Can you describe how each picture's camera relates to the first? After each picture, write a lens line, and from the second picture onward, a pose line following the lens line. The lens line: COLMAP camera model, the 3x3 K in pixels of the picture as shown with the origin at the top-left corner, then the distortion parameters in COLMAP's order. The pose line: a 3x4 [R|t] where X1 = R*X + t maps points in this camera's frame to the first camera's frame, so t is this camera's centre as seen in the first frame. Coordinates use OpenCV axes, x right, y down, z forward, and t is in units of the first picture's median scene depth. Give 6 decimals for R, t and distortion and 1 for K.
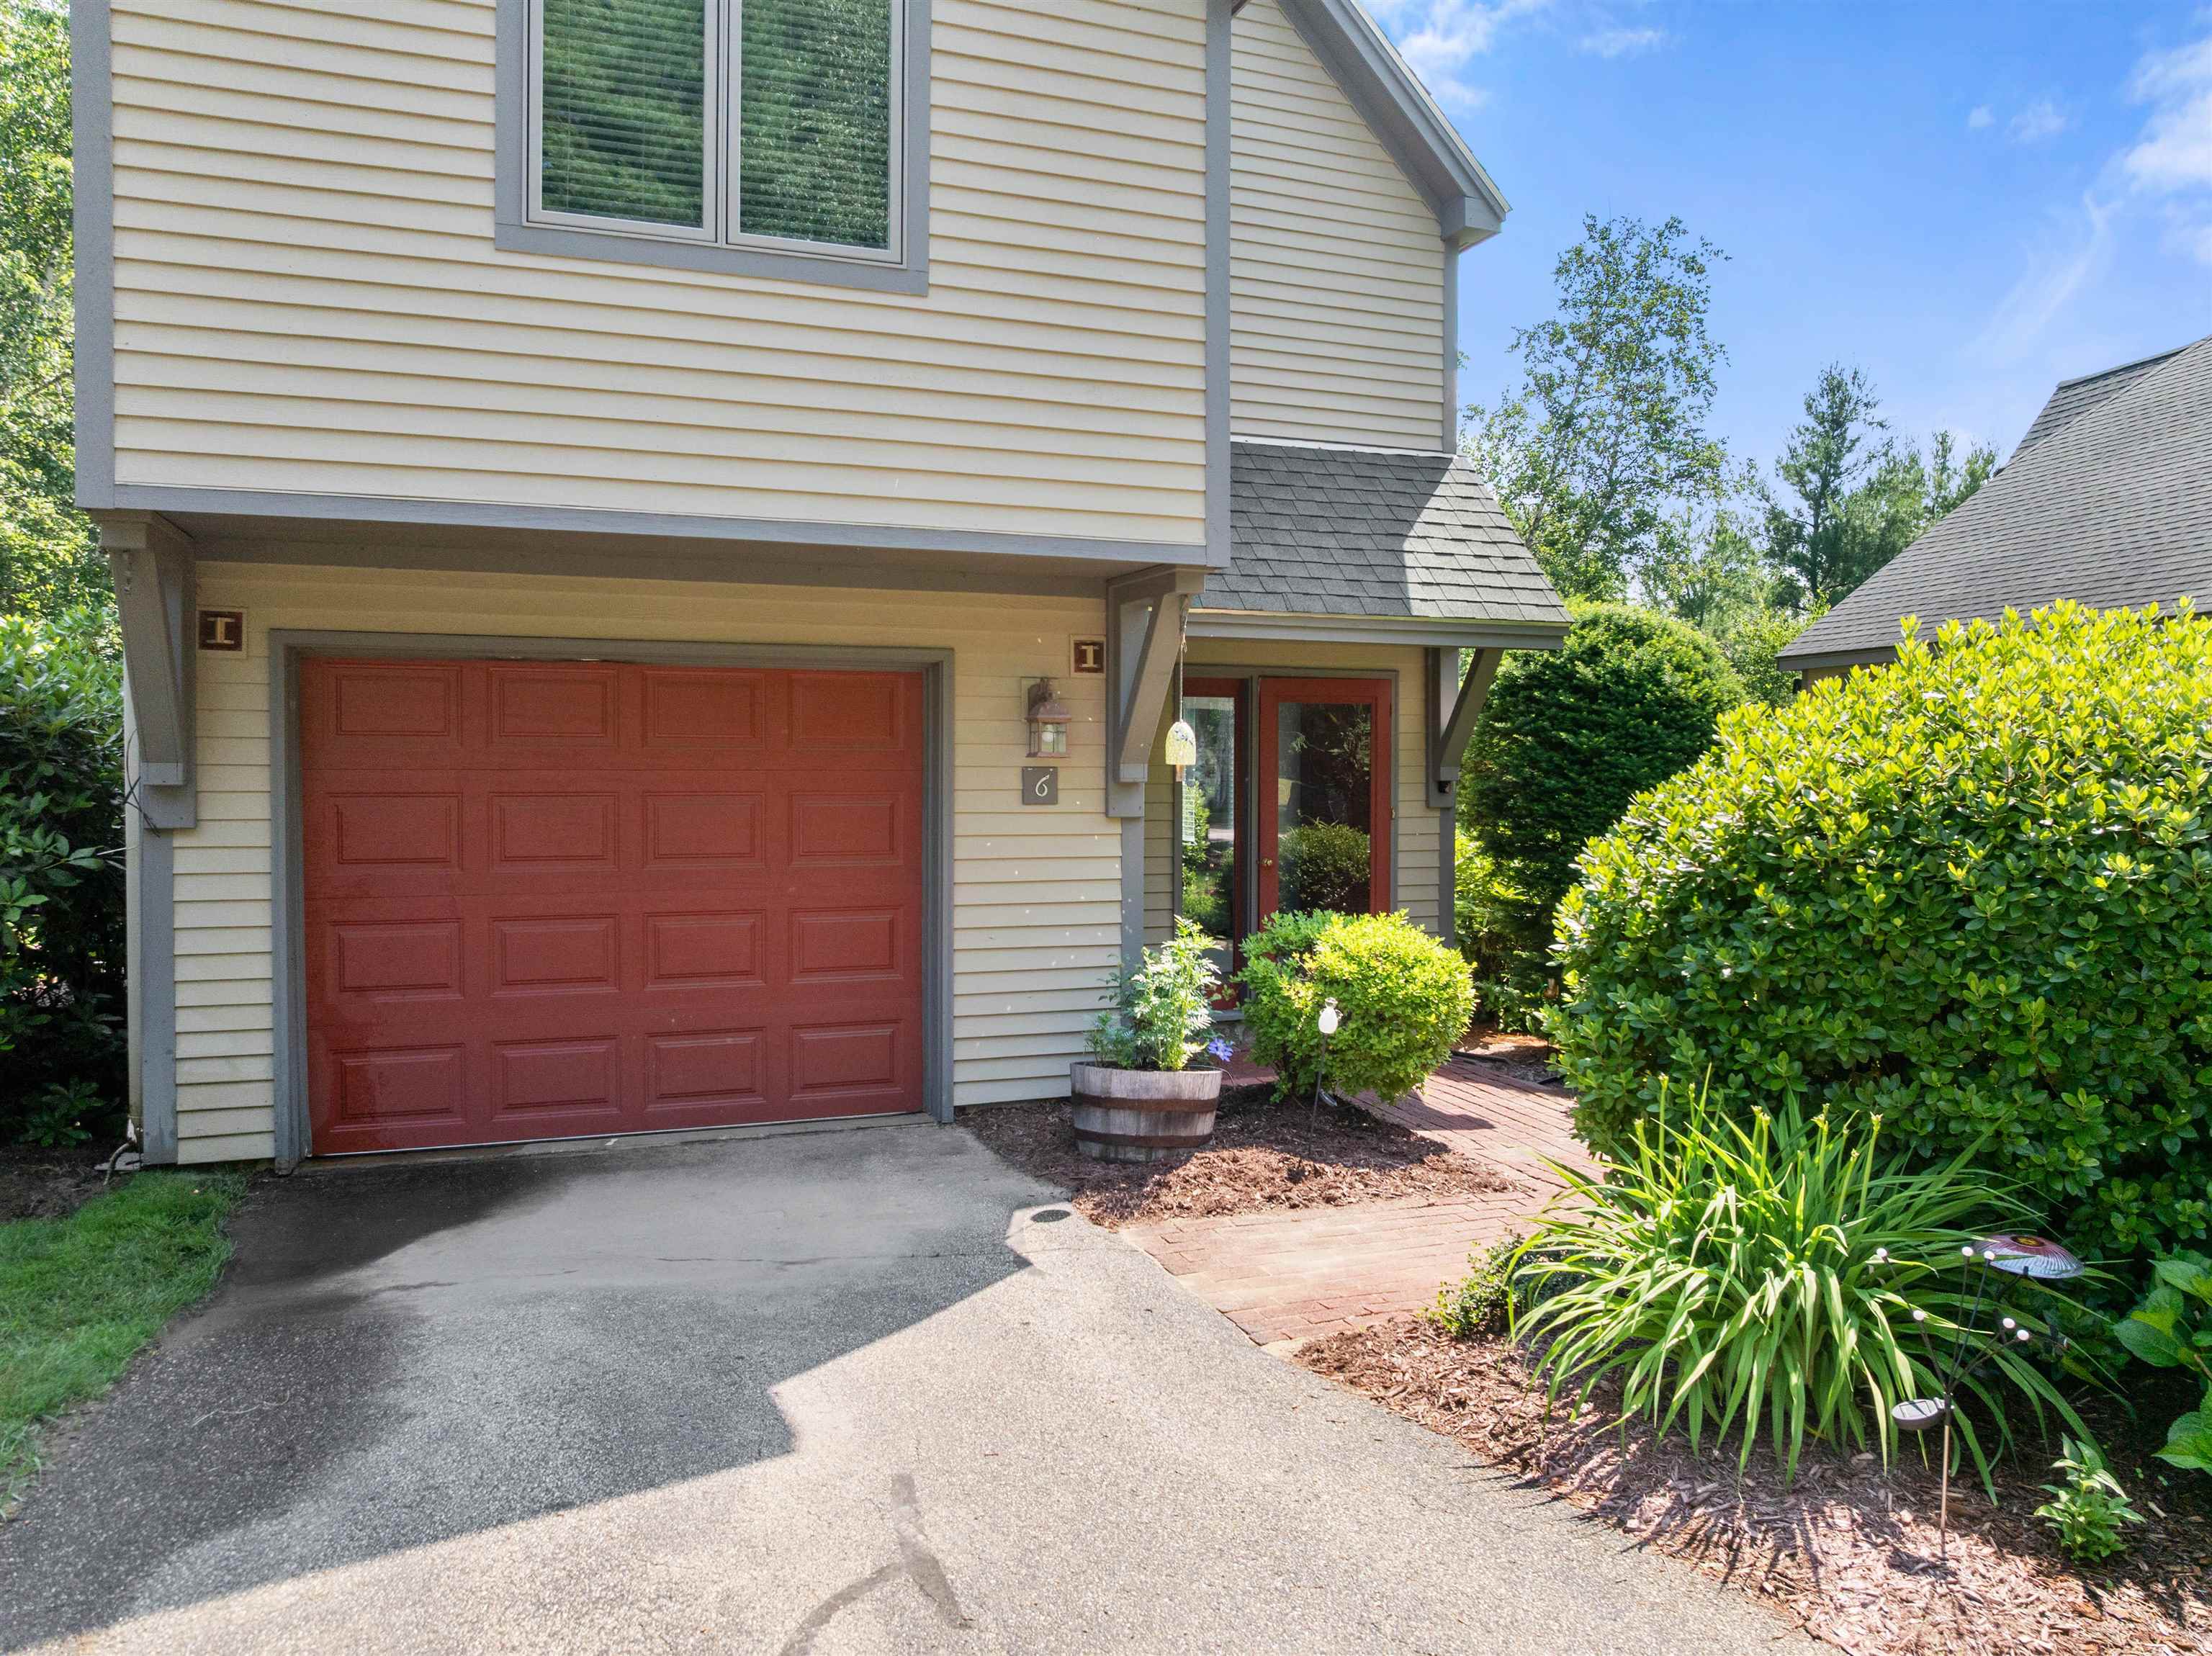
lens RADIAL K [[1562.6, 0, 1102.7], [0, 1562.6, 791.3], [0, 0, 1]] dist [-0.048397, 0.015588]
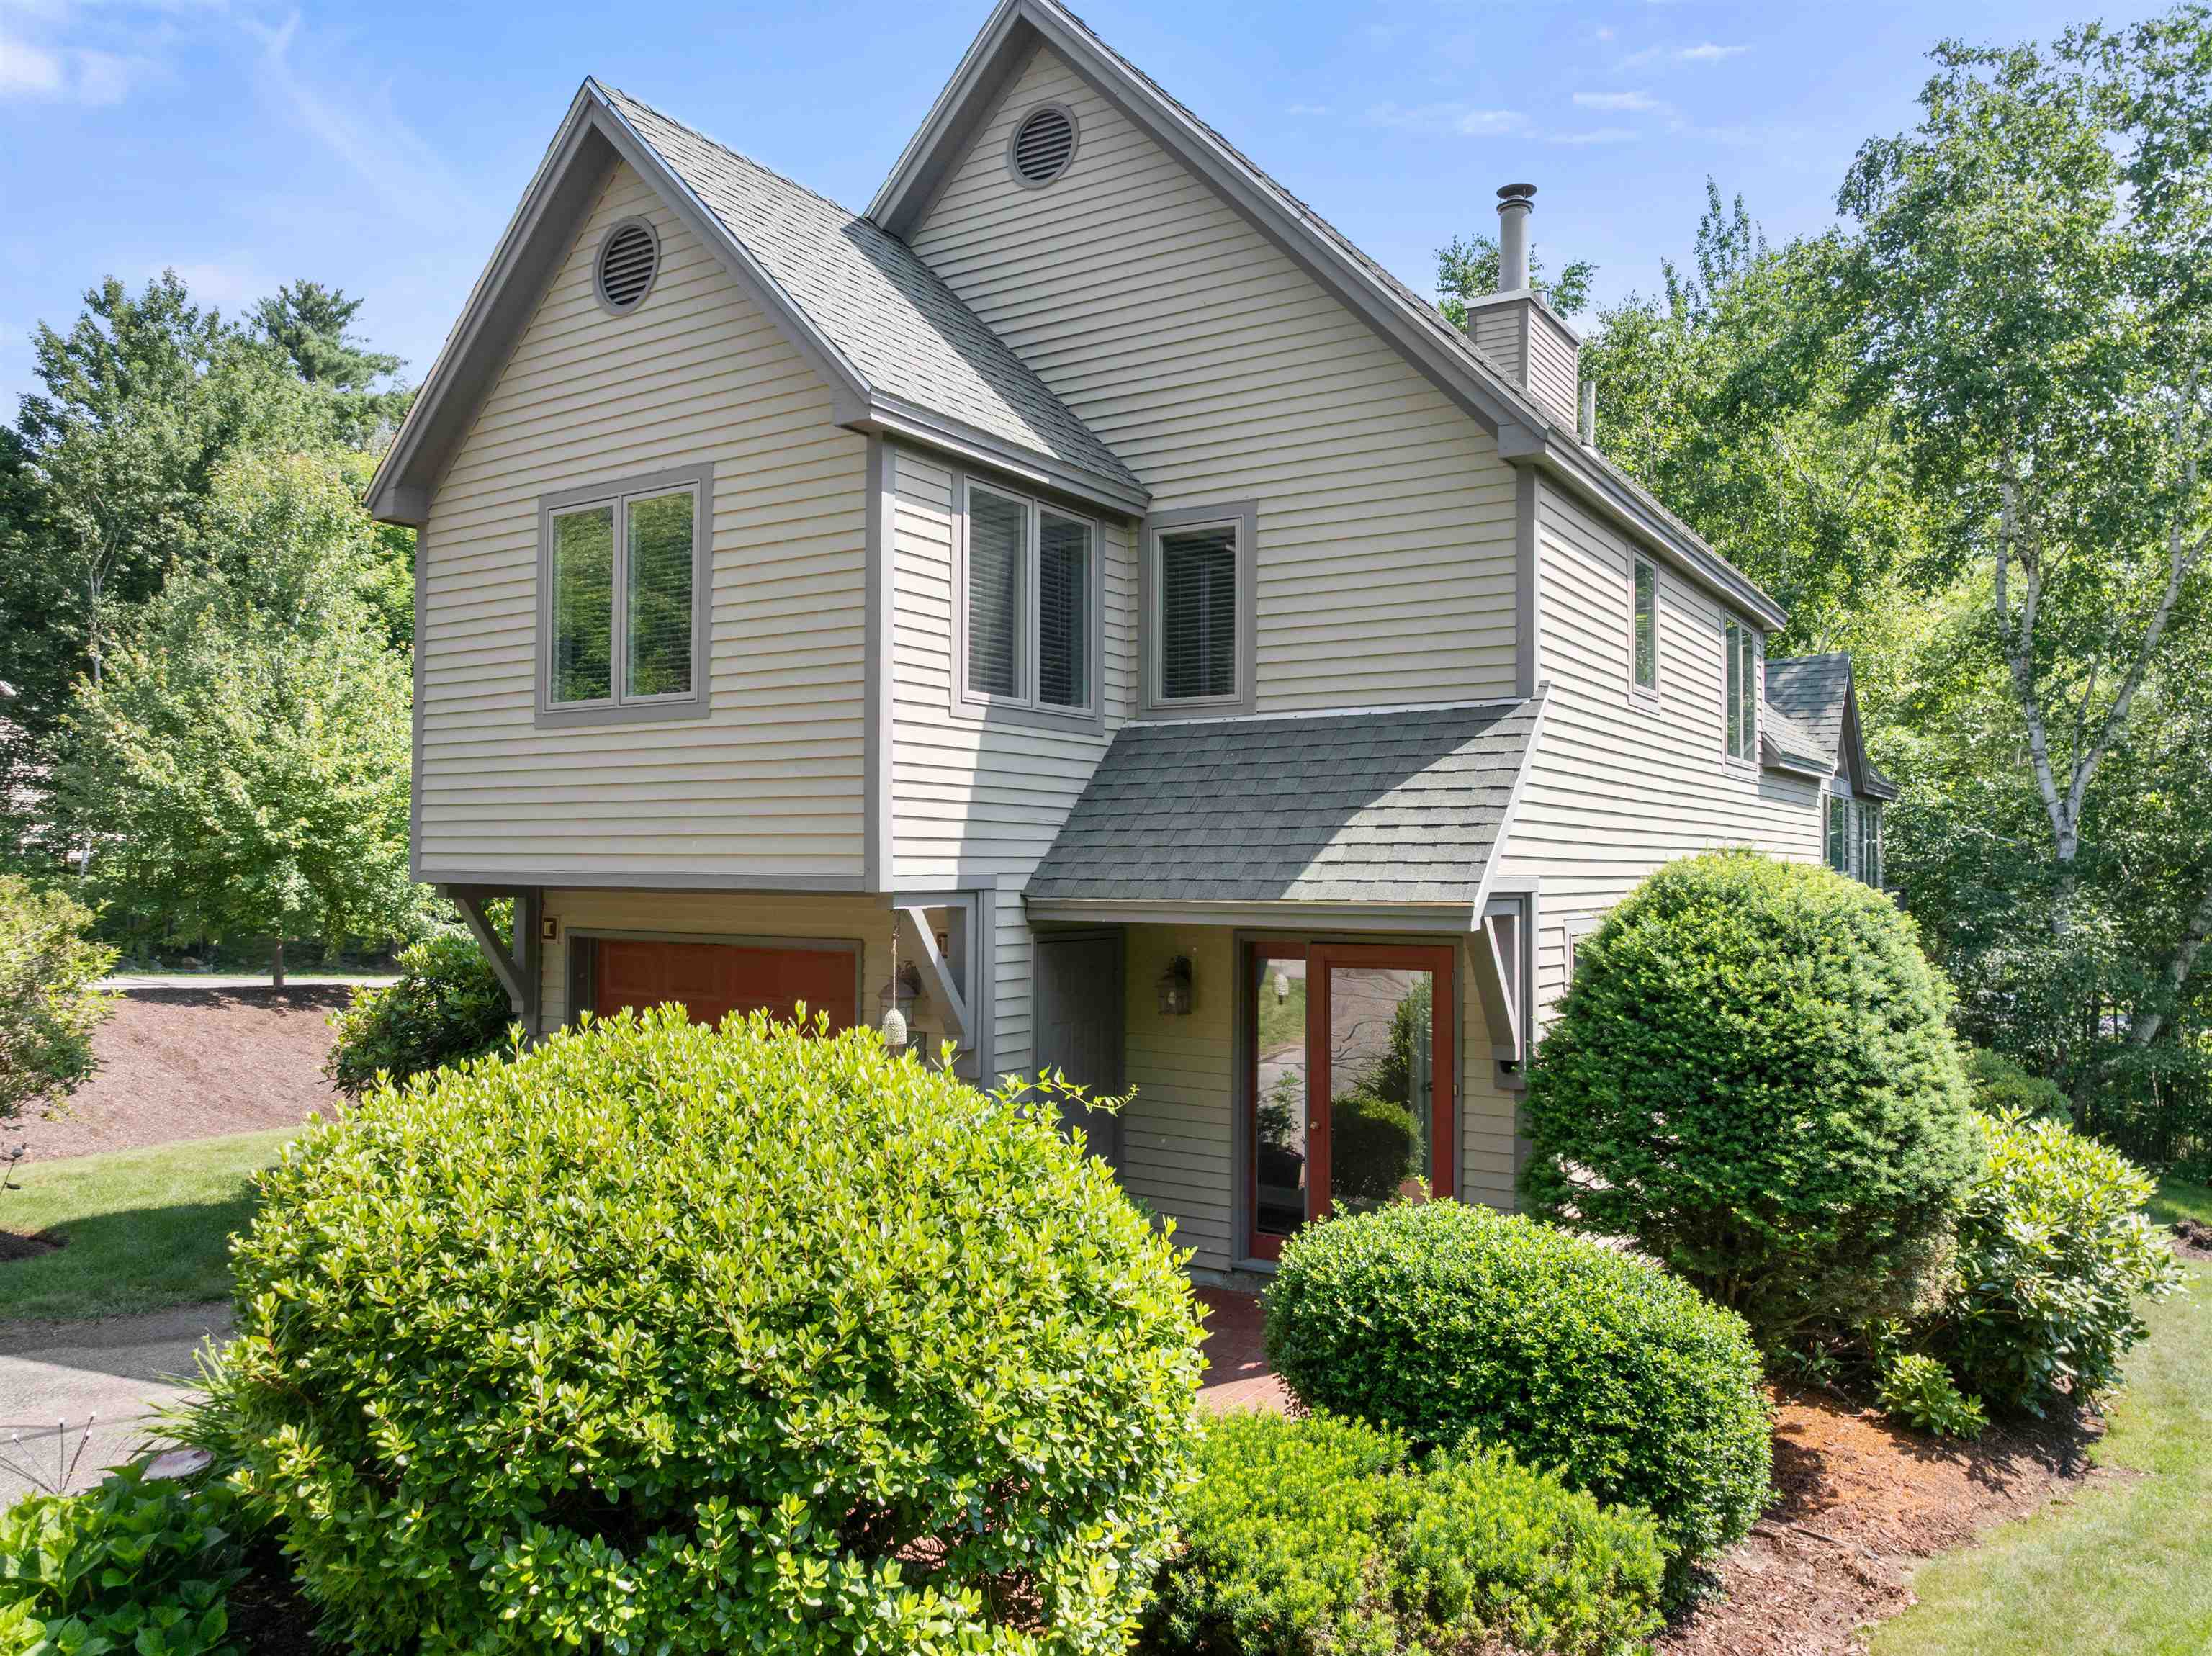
lens RADIAL K [[1562.6, 0, 1114.3], [0, 1562.6, 809.2], [0, 0, 1]] dist [-0.048397, 0.015588]
pose [[0.594494, -0.027560, -0.803627, 1.124223], [-0.022612, 0.998444, -0.050968, -0.141230], [0.803782, 0.048472, 0.592946, 0.372114]]
